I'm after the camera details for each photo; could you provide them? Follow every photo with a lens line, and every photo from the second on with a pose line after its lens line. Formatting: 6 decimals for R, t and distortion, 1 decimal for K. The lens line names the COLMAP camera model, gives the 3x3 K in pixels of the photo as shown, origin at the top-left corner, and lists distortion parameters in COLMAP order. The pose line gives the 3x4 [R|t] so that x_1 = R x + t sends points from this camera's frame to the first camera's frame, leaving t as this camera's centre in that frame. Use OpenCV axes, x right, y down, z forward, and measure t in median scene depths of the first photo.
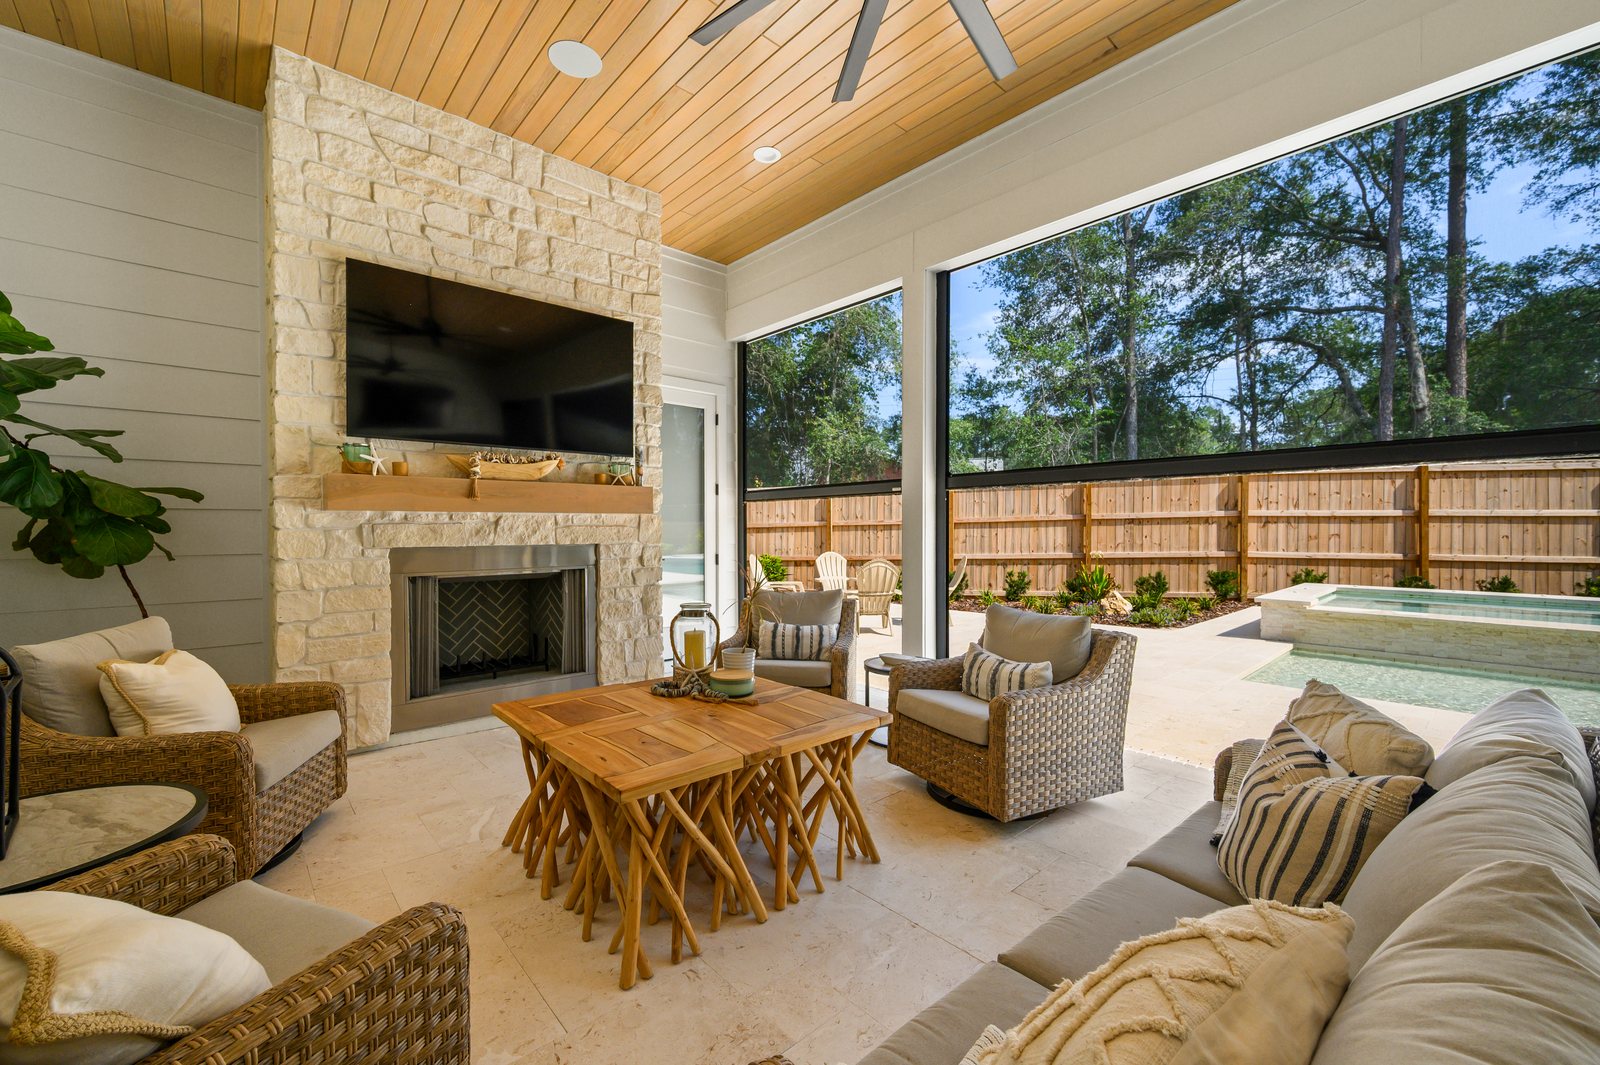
lens RADIAL K [[642.3, 0, 800.1], [0, 642.3, 535.6], [0, 0, 1]] dist [-0.000746, -0.000082]
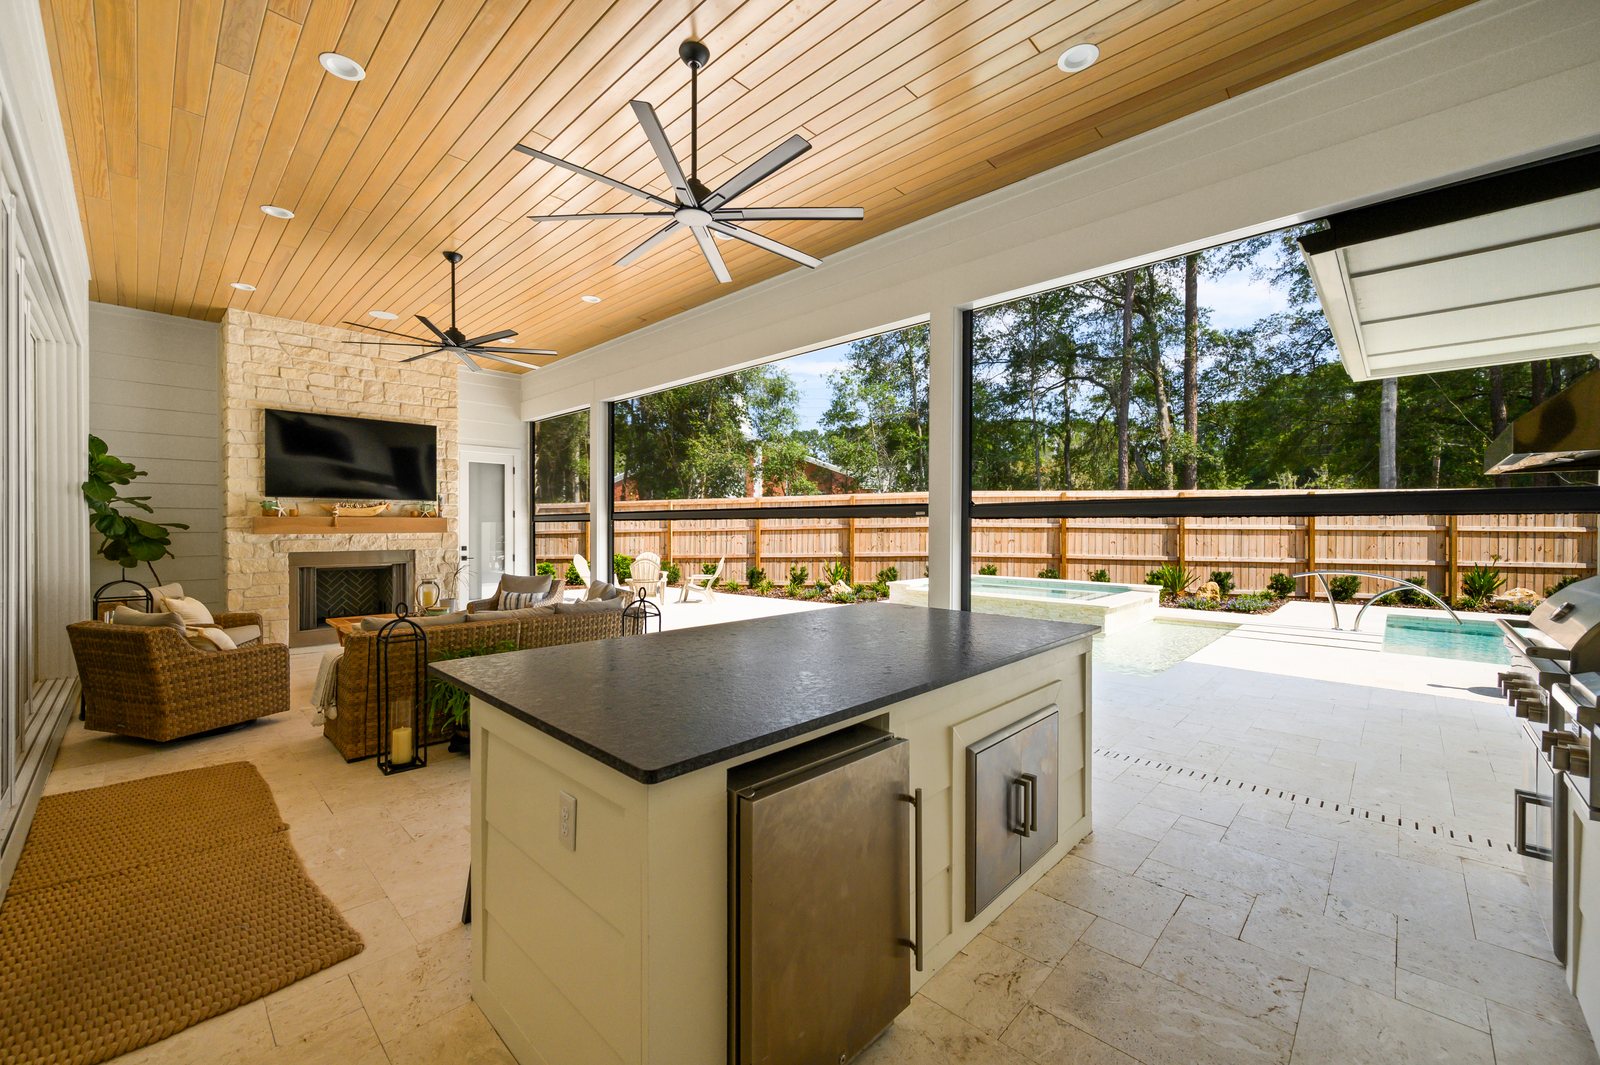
lens RADIAL K [[632.8, 0, 800.0], [0, 632.8, 532.5], [0, 0, 1]] dist [-0.000942, -0.000287]
pose [[0.997227, 0.002886, 0.074363, 0.630037], [-0.002728, 0.999994, -0.002226, -0.033955], [-0.074369, 0.002017, 0.997229, -0.846688]]
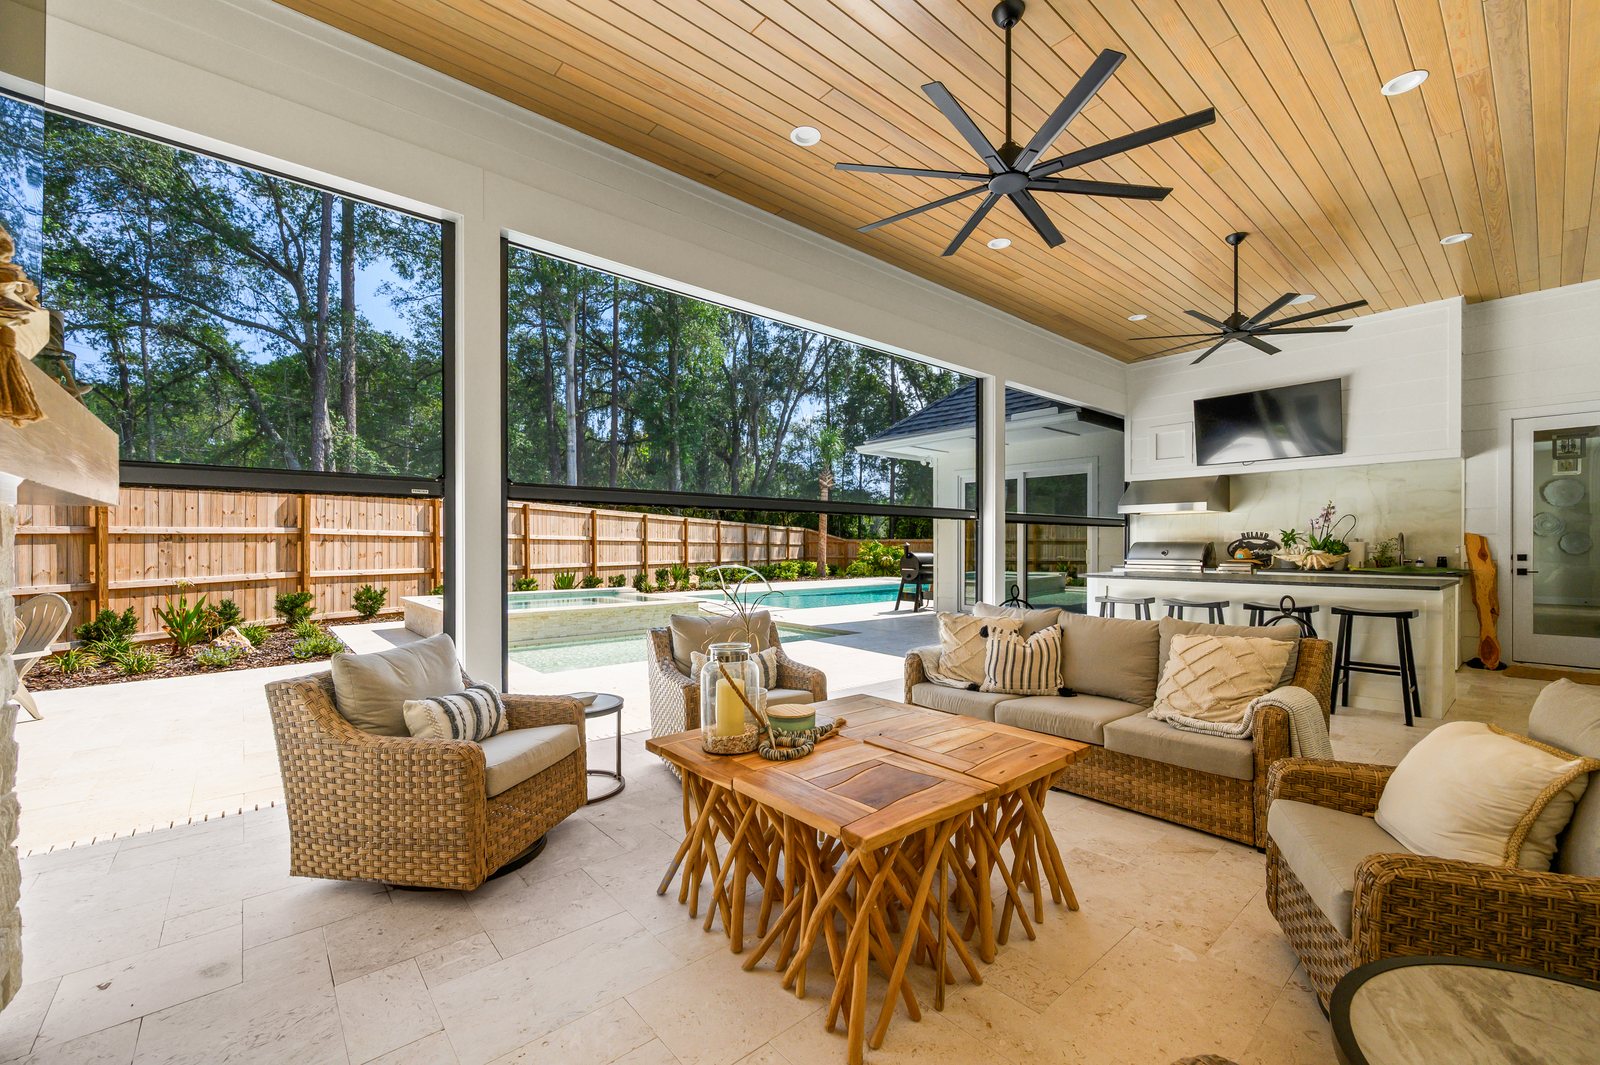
lens RADIAL K [[654.4, 0, 803.7], [0, 654.4, 549.8], [0, 0, 1]] dist [0.000880, 0.000078]
pose [[0.020357, -0.004884, 0.999781, -0.632473], [0.012400, 0.999912, 0.004632, -0.005574], [-0.999716, 0.012303, 0.020415, 0.605666]]
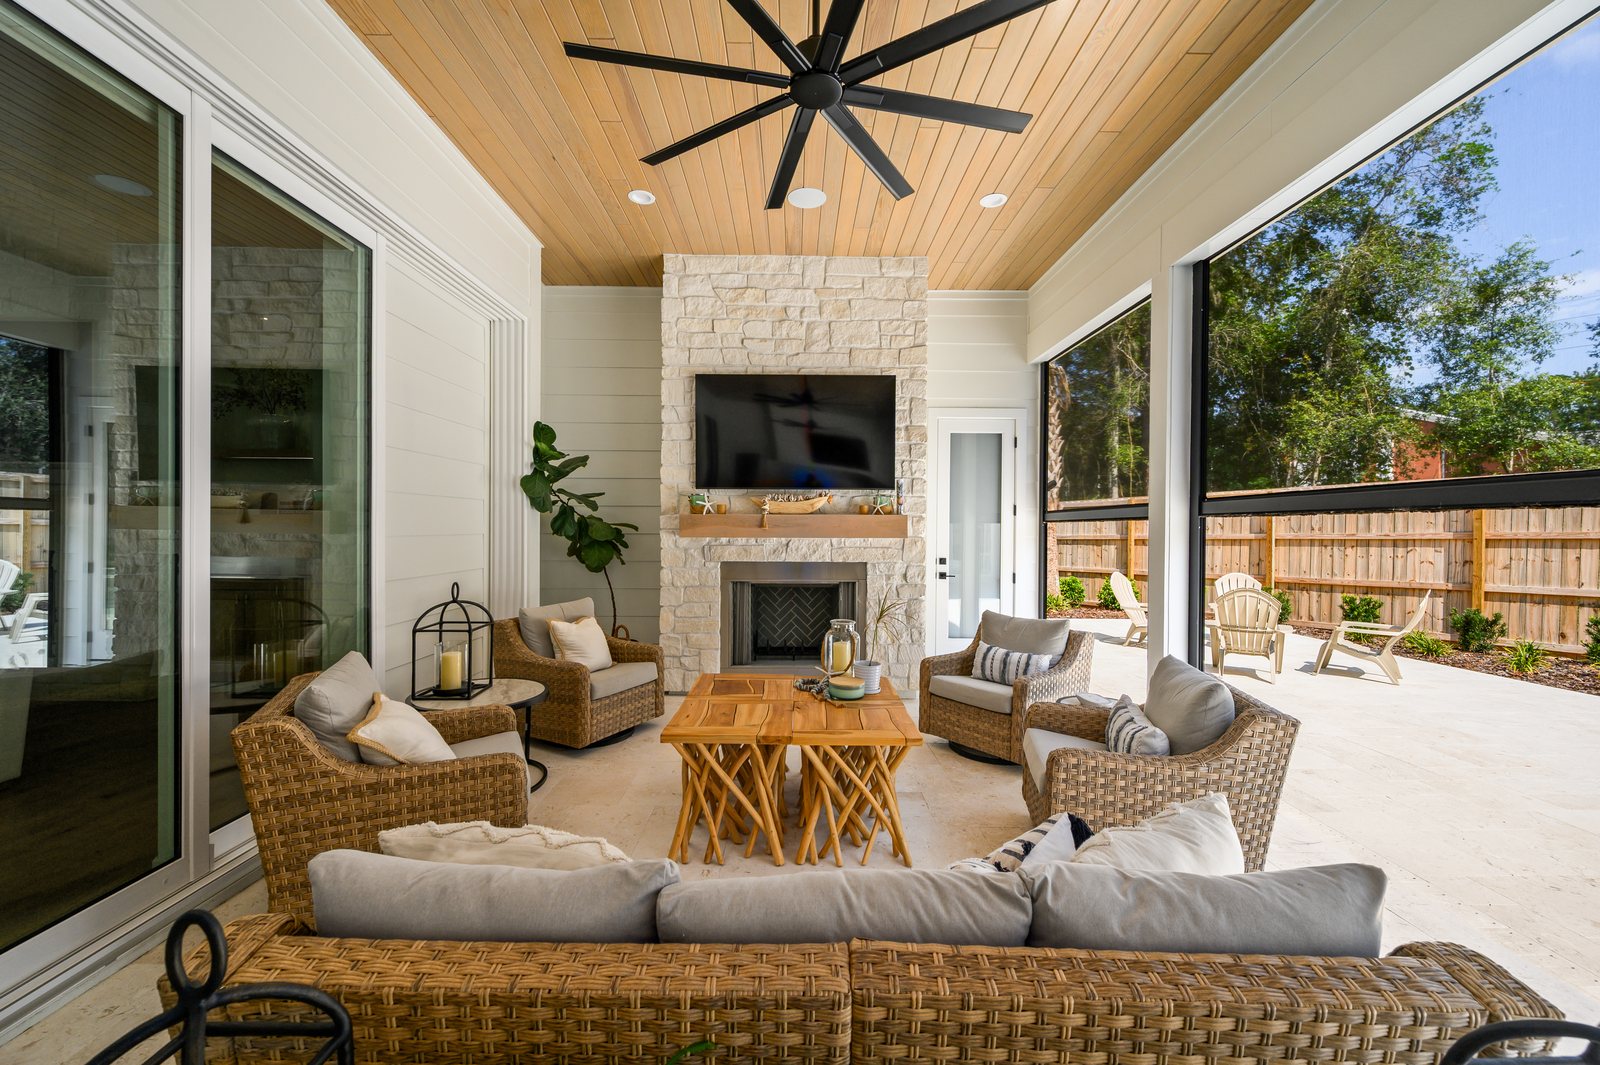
lens RADIAL K [[632.8, 0, 800.0], [0, 632.8, 532.5], [0, 0, 1]] dist [-0.000942, -0.000287]
pose [[0.749905, 0.011368, -0.661448, 0.384242], [-0.015809, 0.999875, -0.000738, -0.040855], [0.661357, 0.011011, 0.749991, 0.017889]]
